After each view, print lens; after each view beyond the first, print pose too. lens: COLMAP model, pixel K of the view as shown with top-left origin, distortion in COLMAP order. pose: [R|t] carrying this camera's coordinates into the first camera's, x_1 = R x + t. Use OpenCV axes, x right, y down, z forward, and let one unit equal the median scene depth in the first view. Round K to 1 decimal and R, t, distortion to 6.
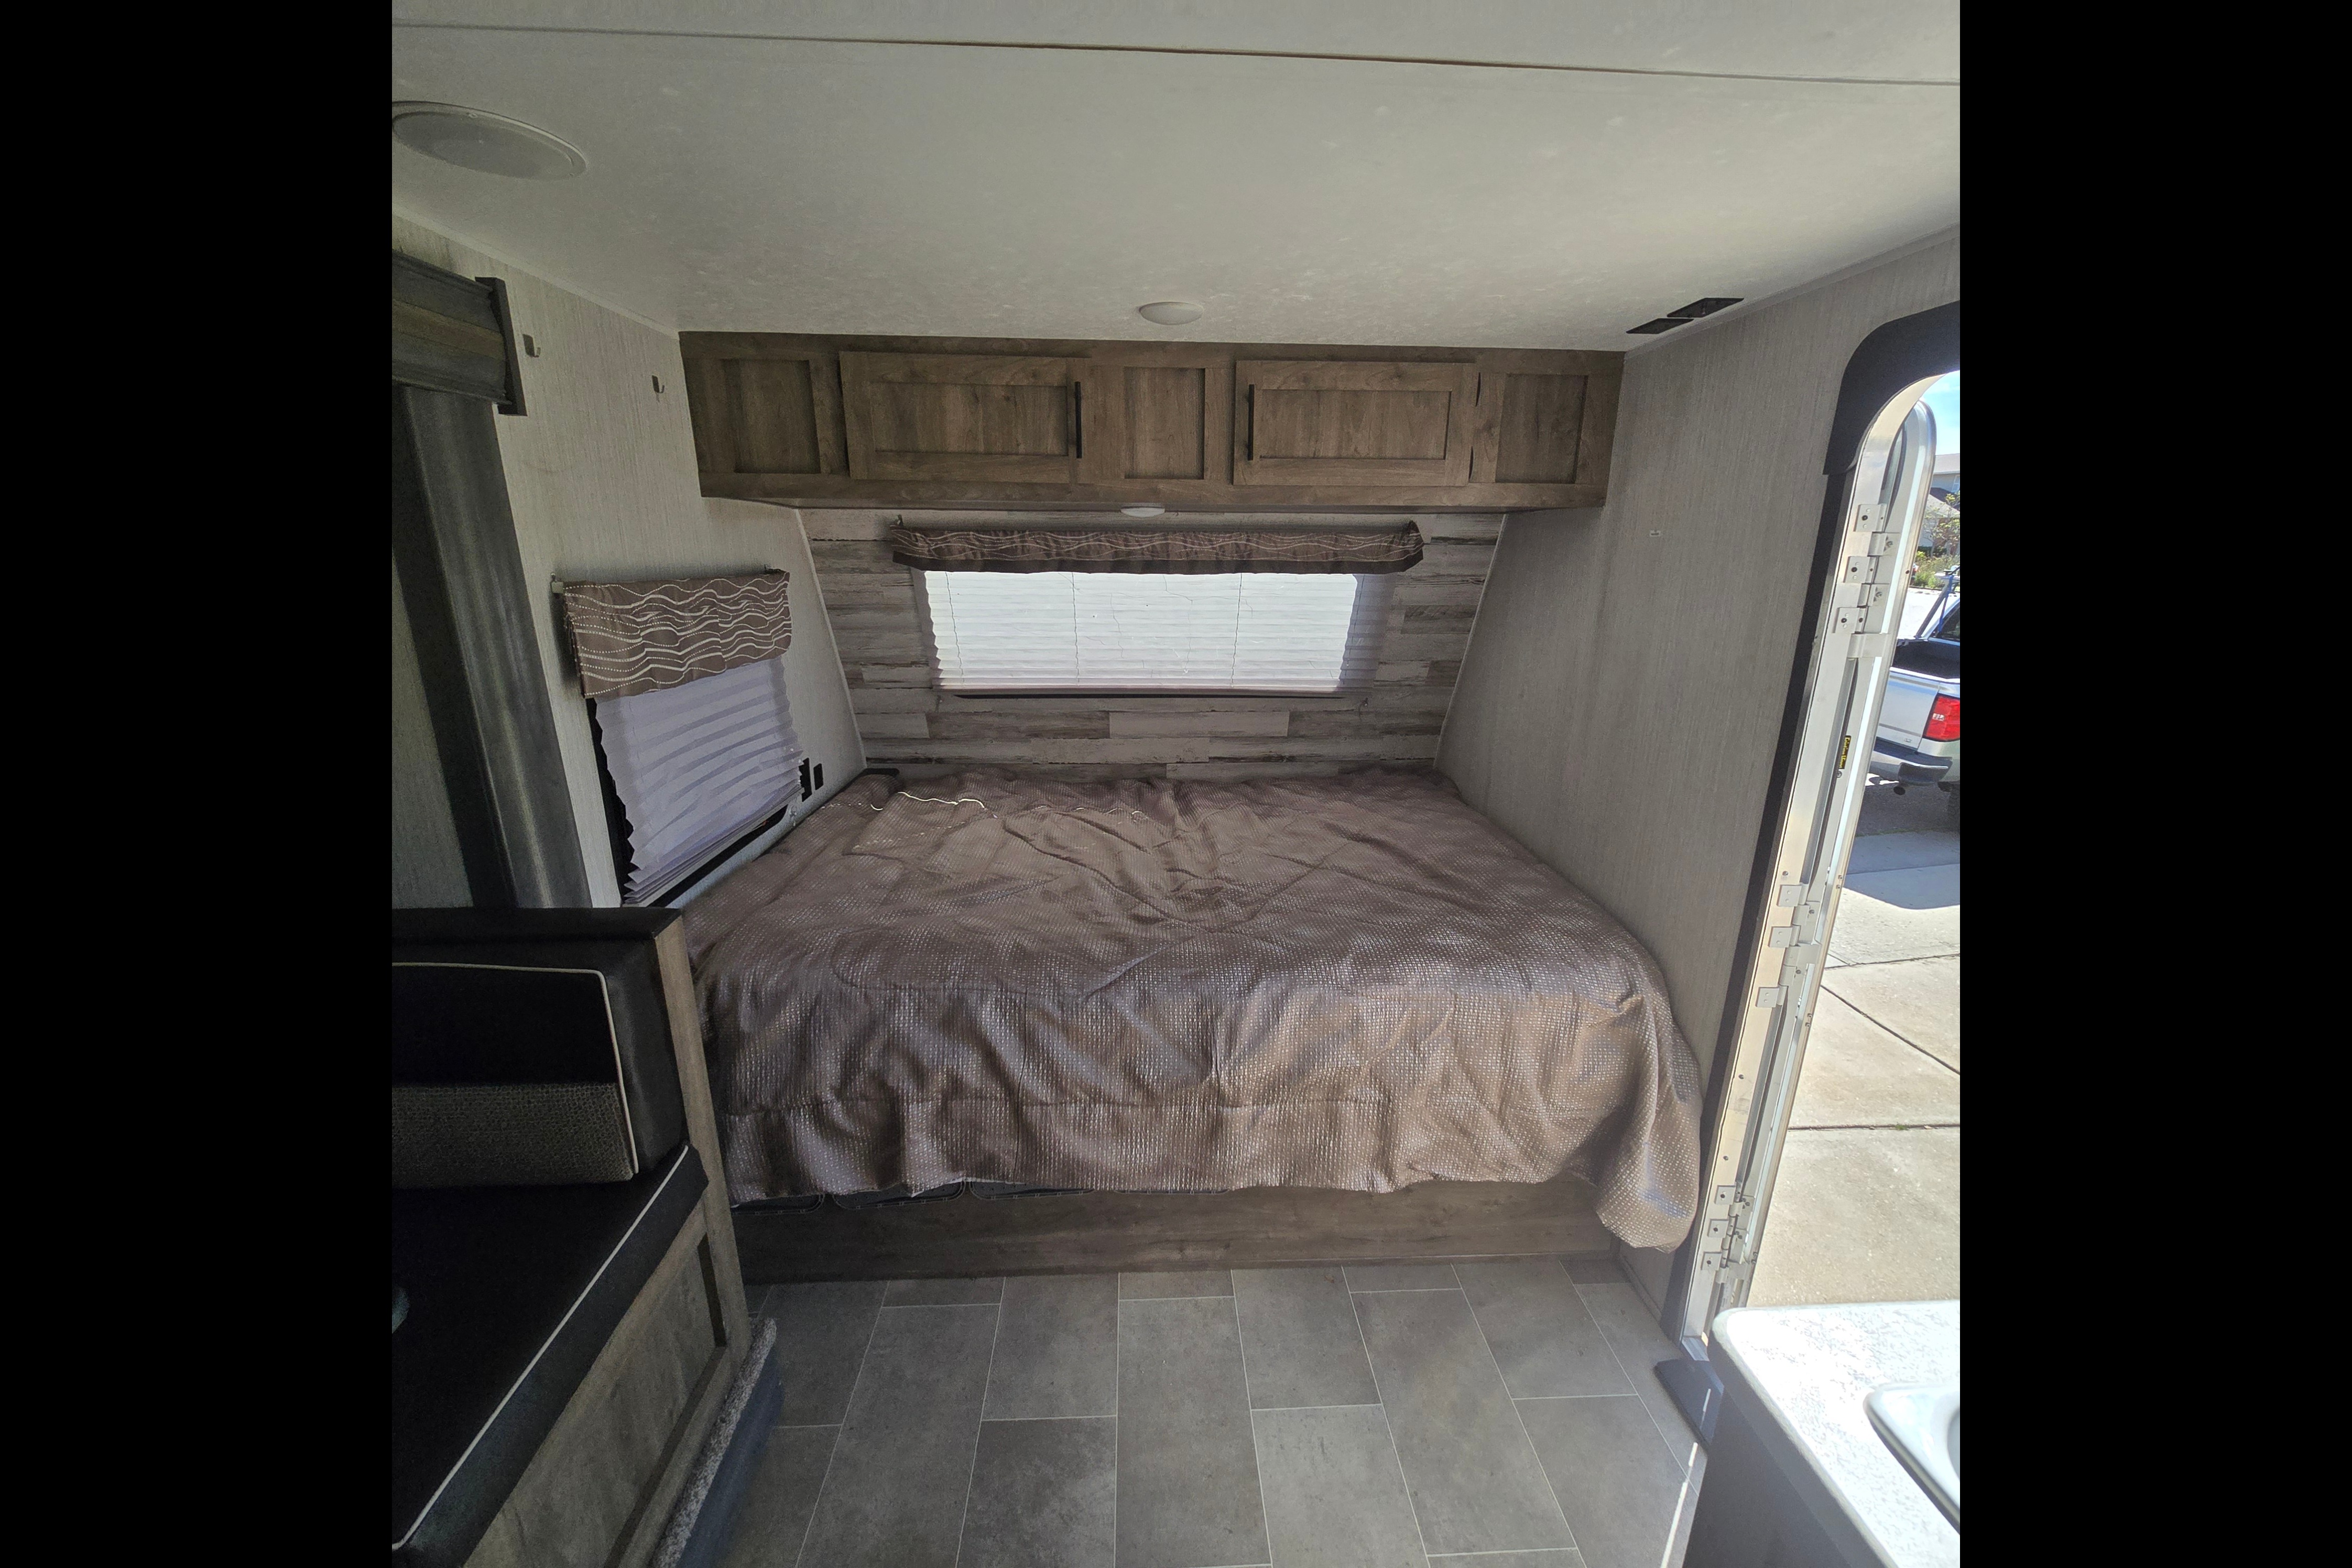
lens RADIAL K [[854.6, 0, 1180.4], [0, 854.6, 781.9], [0, 0, 1]] dist [-0.002928, -0.000218]
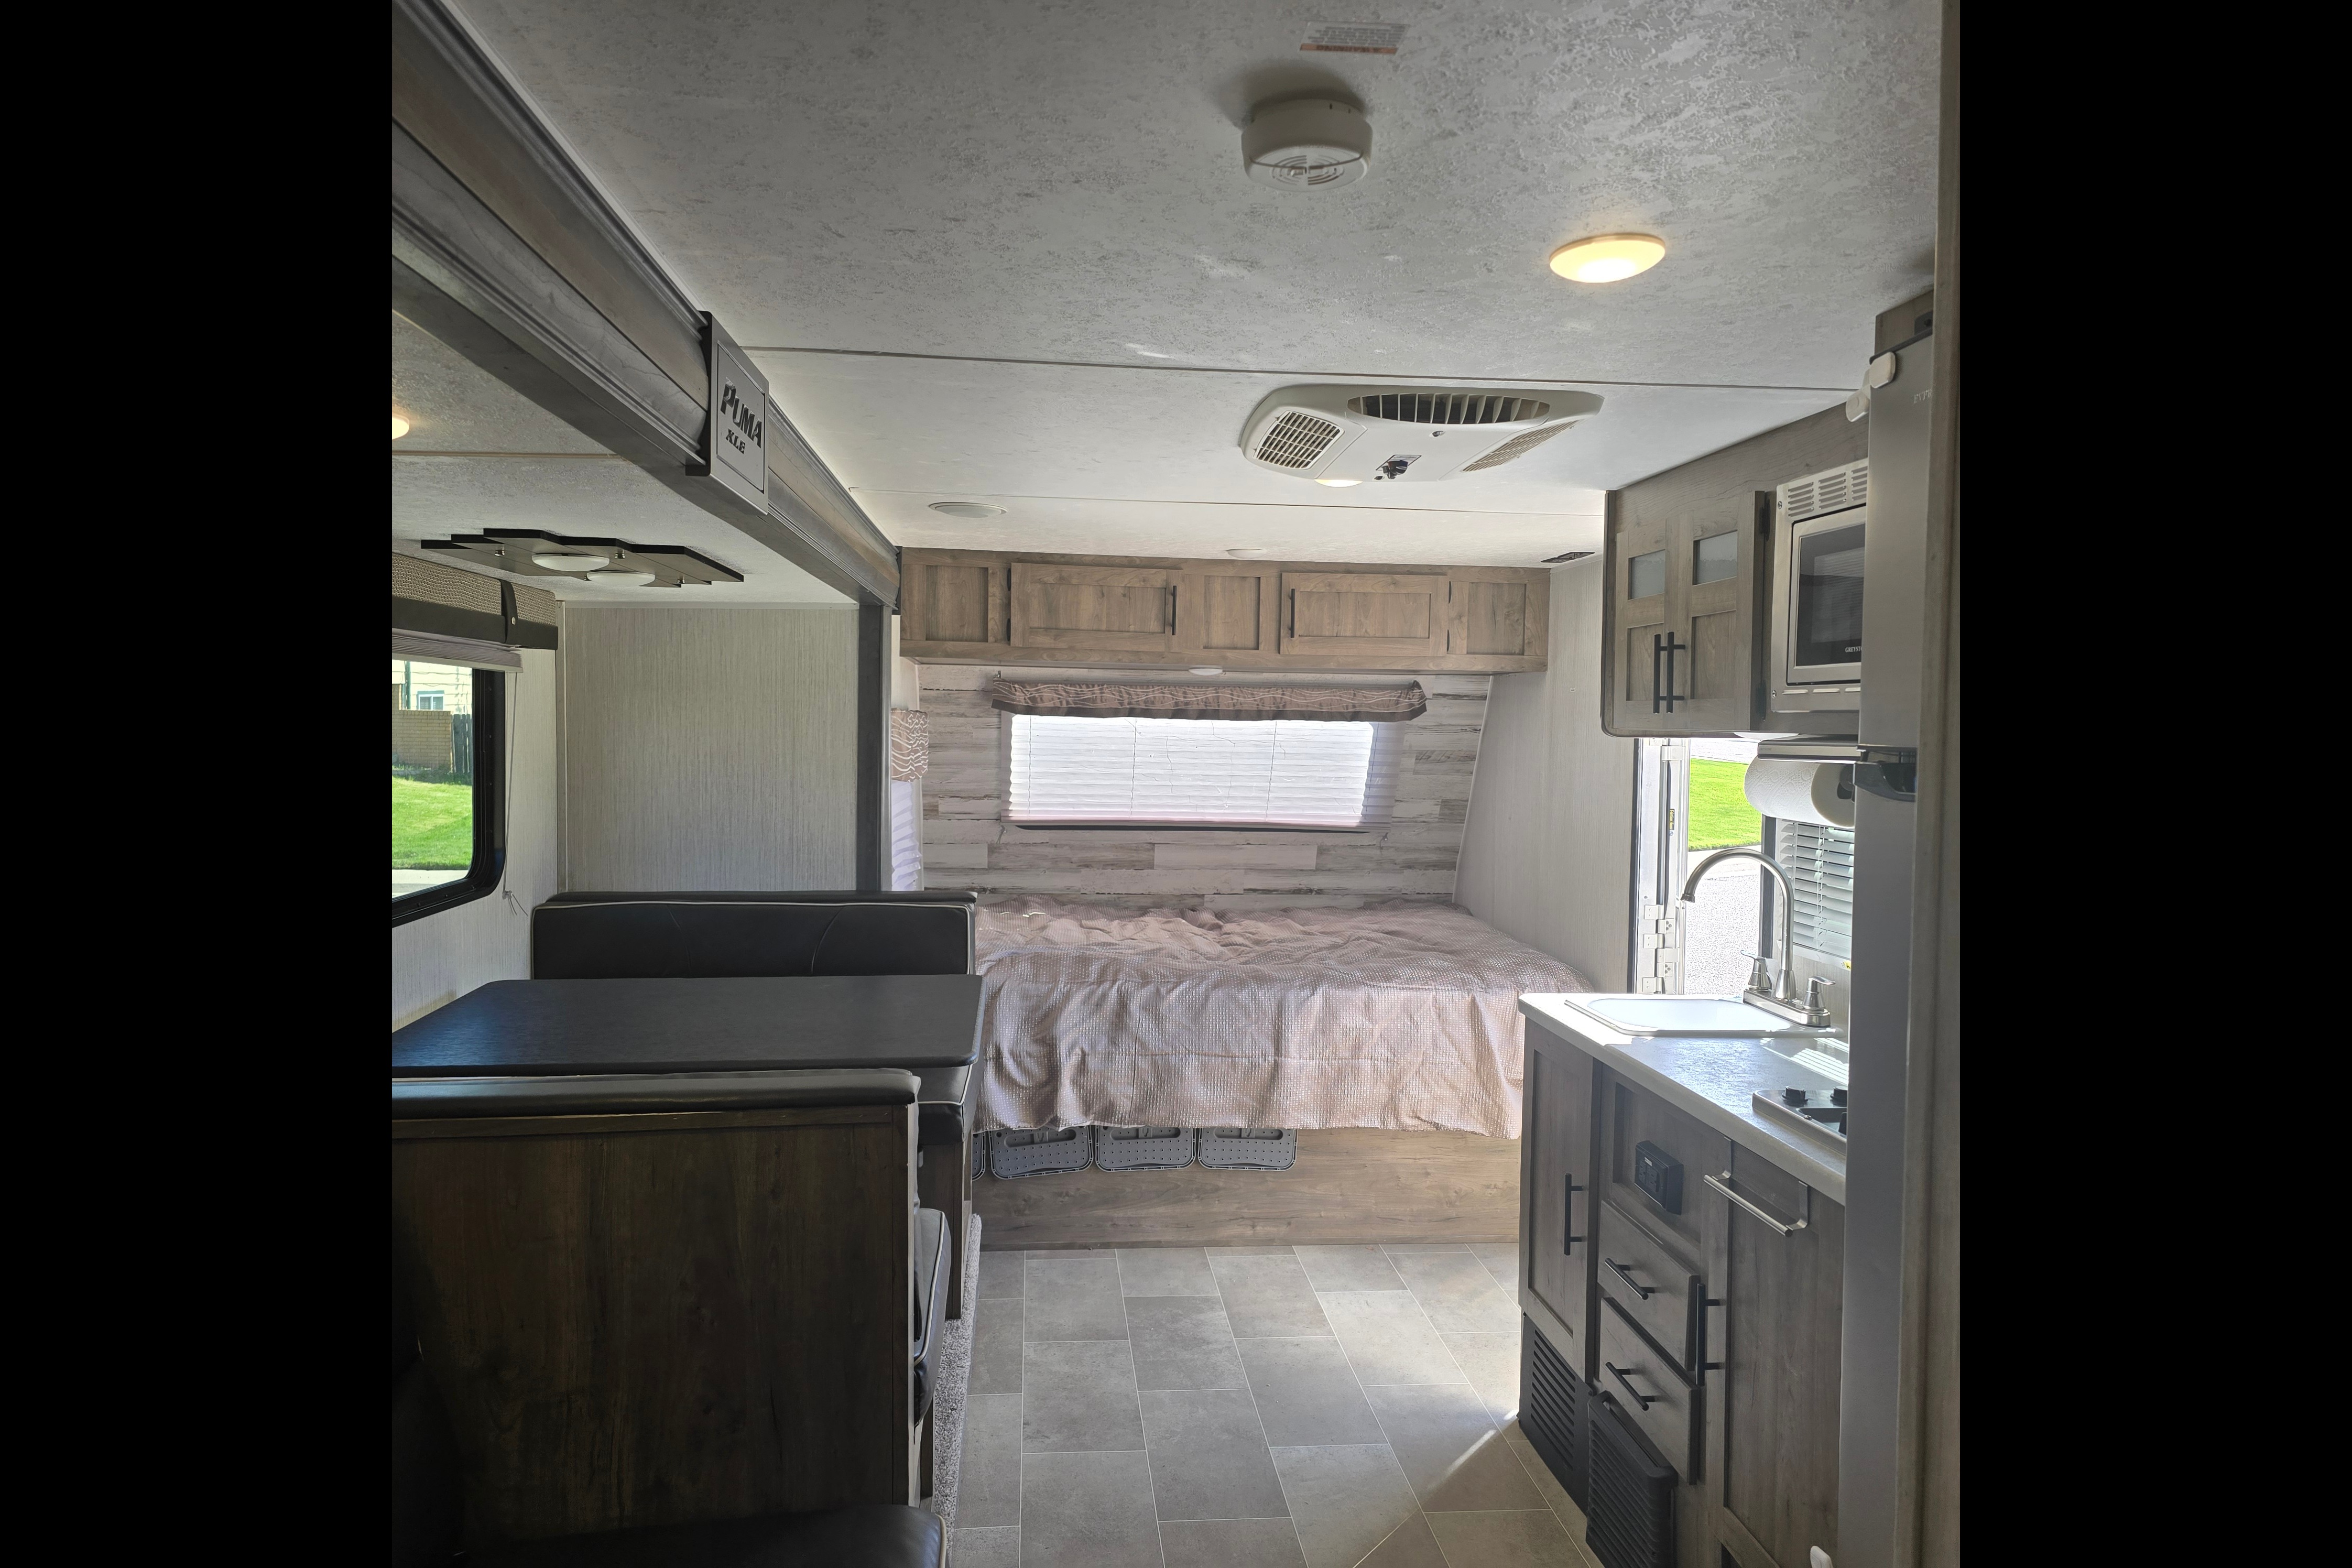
lens RADIAL K [[1399.3, 0, 1190.6], [0, 1399.3, 763.6], [0, 0, 1]] dist [0.080122, -0.101107]
pose [[0.998278, 0.008463, 0.058049, -0.177668], [0.005412, 0.972032, -0.234785, 0.299479], [-0.058413, 0.234695, 0.970313, -0.964655]]
